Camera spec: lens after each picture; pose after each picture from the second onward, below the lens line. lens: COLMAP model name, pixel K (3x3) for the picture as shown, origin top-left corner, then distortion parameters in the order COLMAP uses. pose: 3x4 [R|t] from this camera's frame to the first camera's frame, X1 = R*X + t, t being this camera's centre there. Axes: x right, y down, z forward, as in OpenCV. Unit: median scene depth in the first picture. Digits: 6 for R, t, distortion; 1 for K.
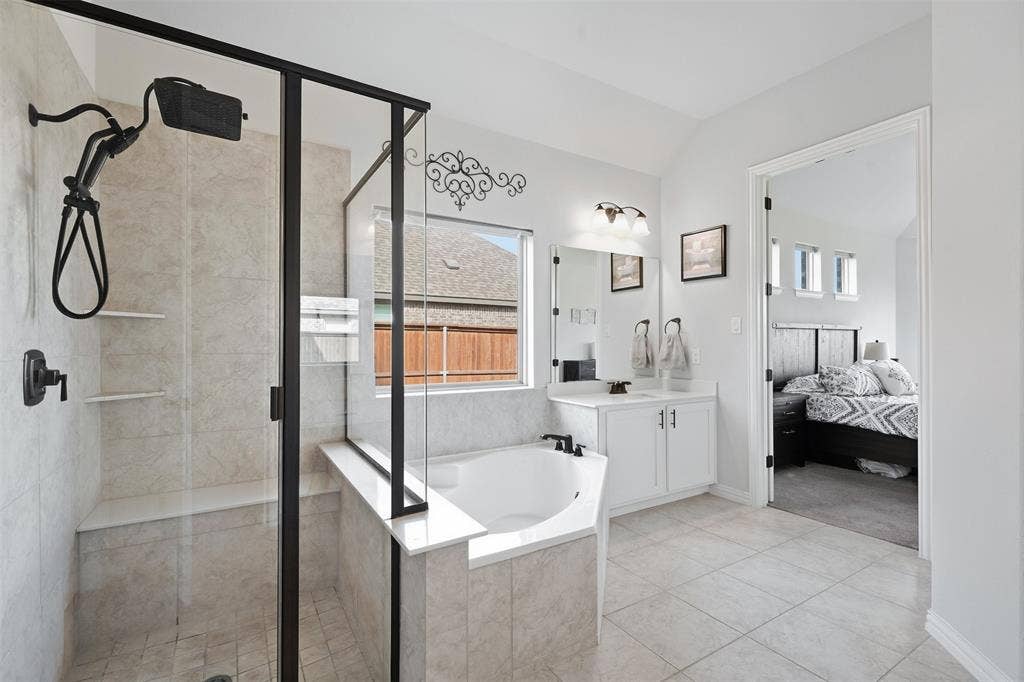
lens RADIAL K [[470.4, 0, 510.0], [0, 470.4, 345.9], [0, 0, 1]] dist [0.004658, 0.000040]
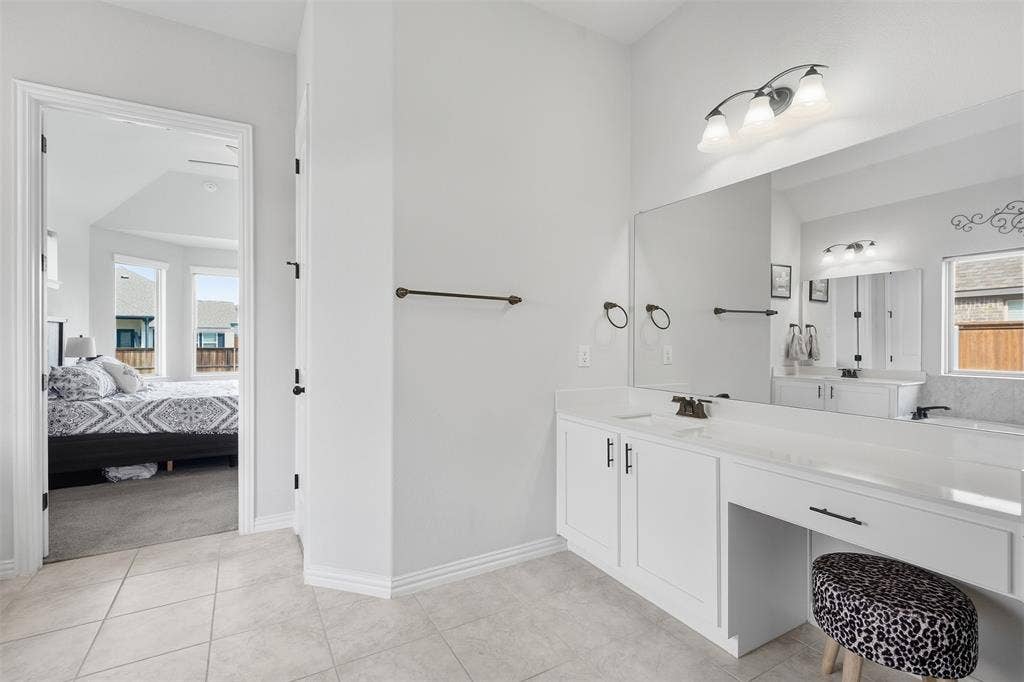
lens RADIAL K [[470.4, 0, 512.8], [0, 470.4, 337.7], [0, 0, 1]] dist [0.004658, 0.000040]
pose [[0.017483, 0.005666, 0.999831, -0.181168], [0.001033, 0.999983, -0.005685, -0.001479], [-0.999847, 0.001133, 0.017476, 0.302955]]
